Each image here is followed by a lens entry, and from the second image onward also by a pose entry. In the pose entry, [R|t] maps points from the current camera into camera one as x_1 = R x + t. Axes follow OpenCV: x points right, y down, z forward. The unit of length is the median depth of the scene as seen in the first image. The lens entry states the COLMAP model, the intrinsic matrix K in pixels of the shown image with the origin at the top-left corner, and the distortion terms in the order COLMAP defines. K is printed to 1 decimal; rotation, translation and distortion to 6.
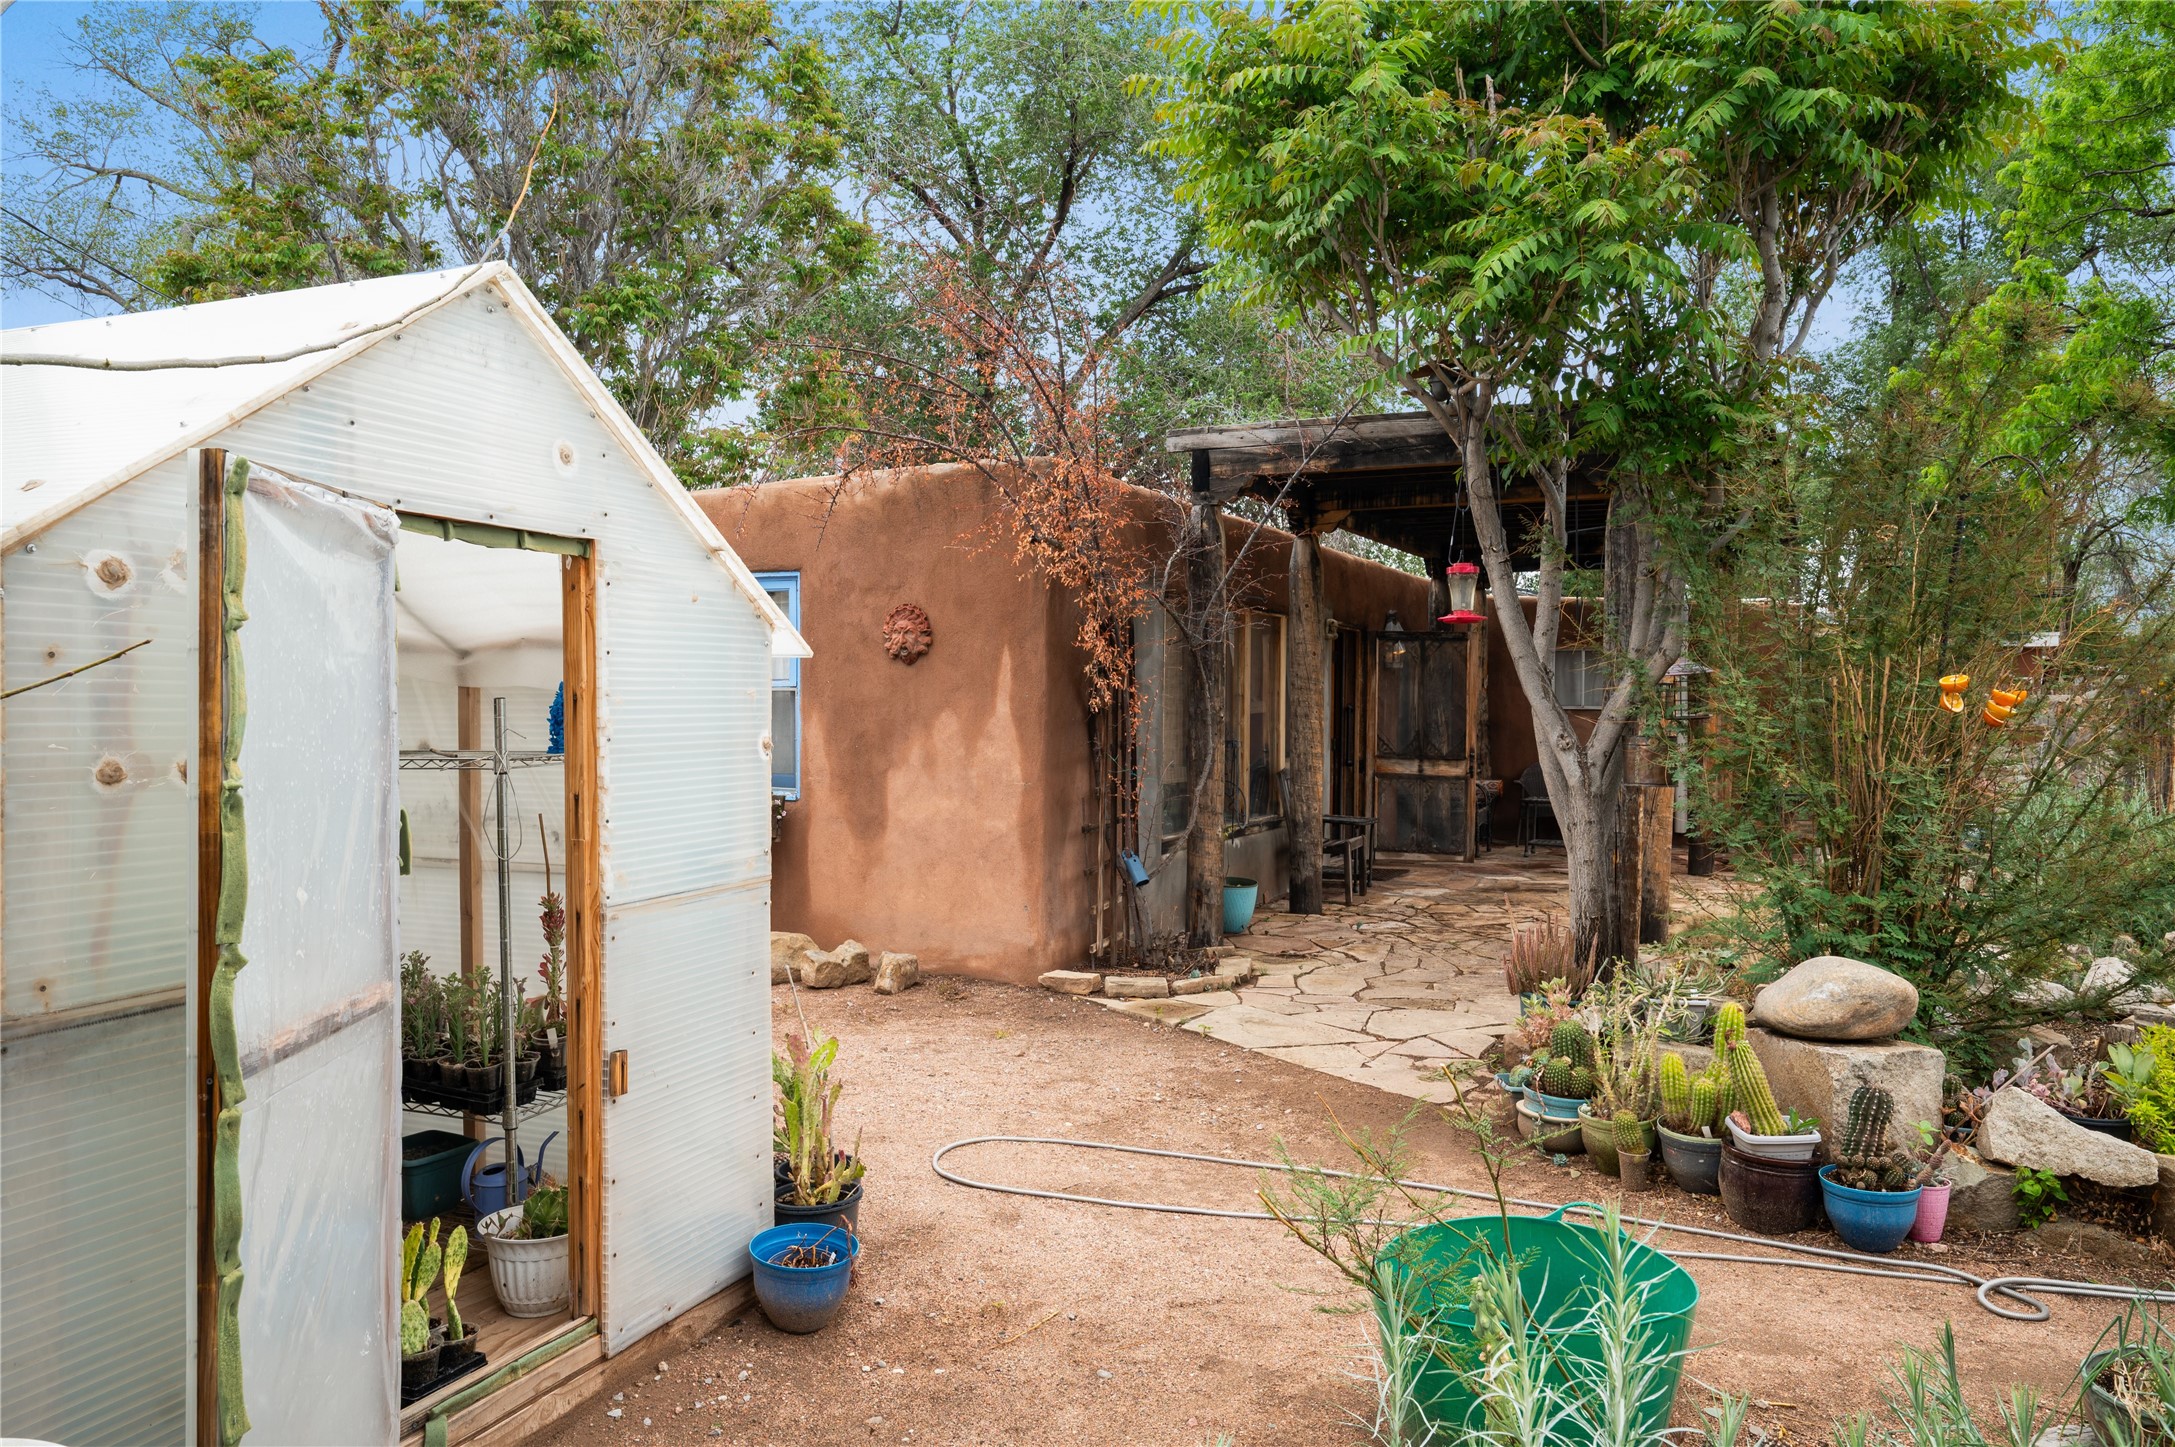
lens RADIAL K [[1520.0, 0, 1087.5], [0, 1520.0, 723.5], [0, 0, 1]] dist [0.001976, 0.000097]
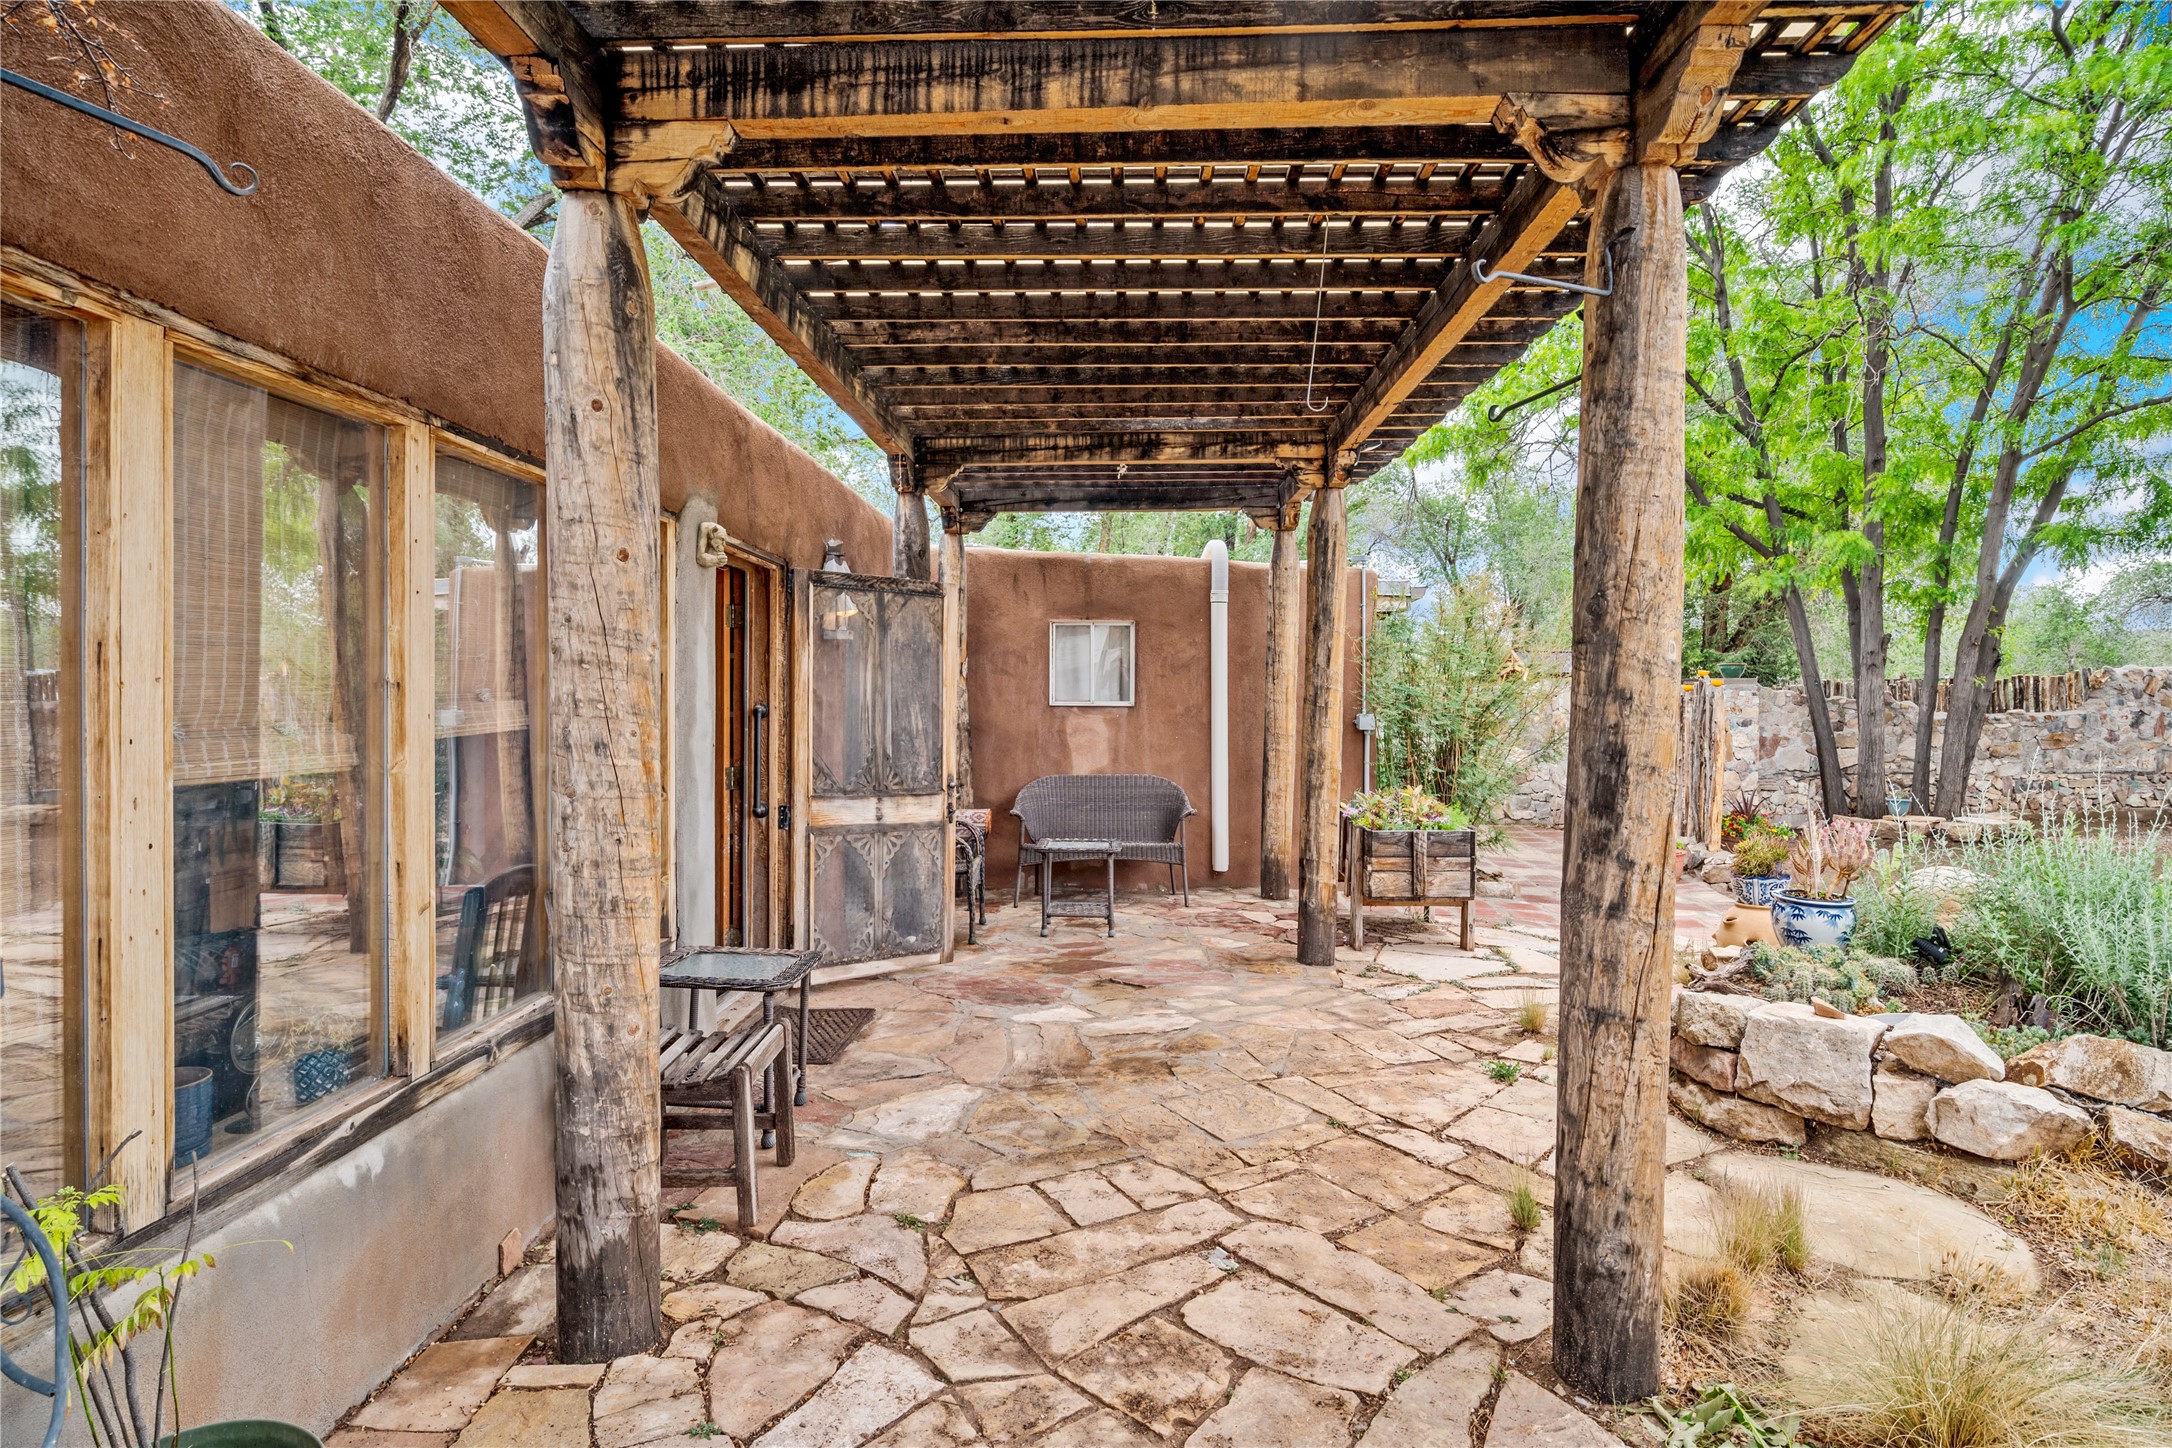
lens RADIAL K [[1180.5, 0, 1080.5], [0, 1180.5, 689.7], [0, 0, 1]] dist [-0.002319, -0.000206]
pose [[0.910901, 0.006742, 0.412570, 0.096017], [0.002979, 0.999733, -0.022914, -0.009698], [-0.412614, 0.022101, 0.910638, 0.533197]]
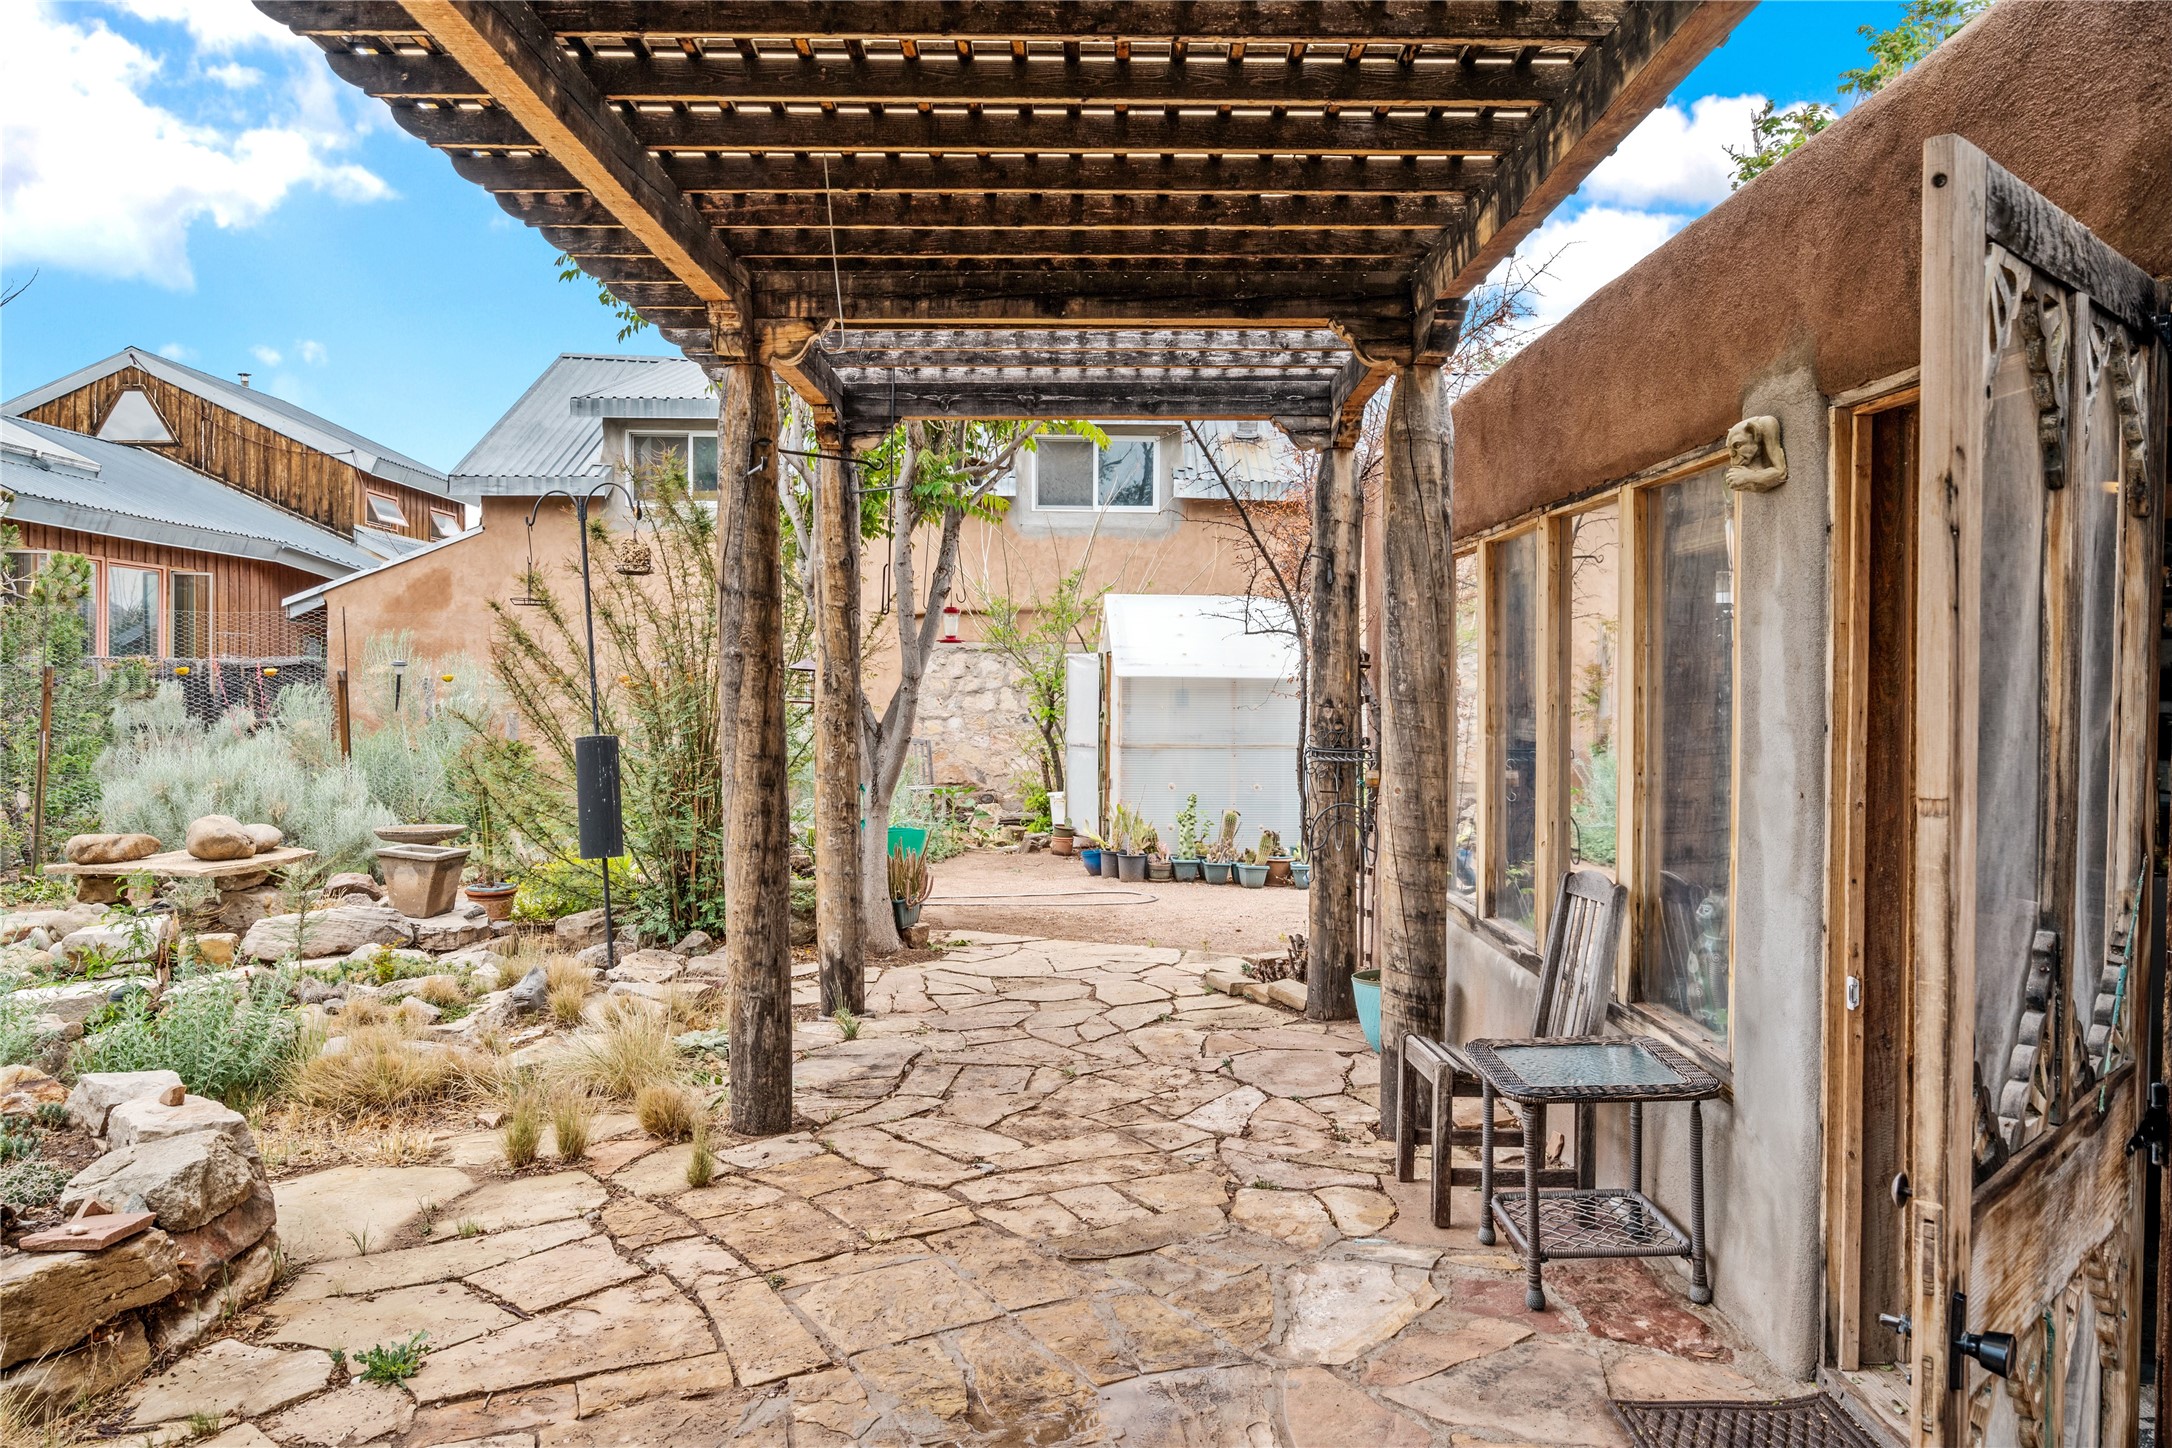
lens RADIAL K [[1442.2, 0, 1086.0], [0, 1442.2, 724.0], [0, 0, 1]] dist [0.000130, 0.000024]
pose [[-0.894132, 0.015651, -0.447530, 0.291630], [-0.006644, 0.998815, 0.048206, -0.021155], [0.447755, 0.046076, -0.892968, 0.932443]]
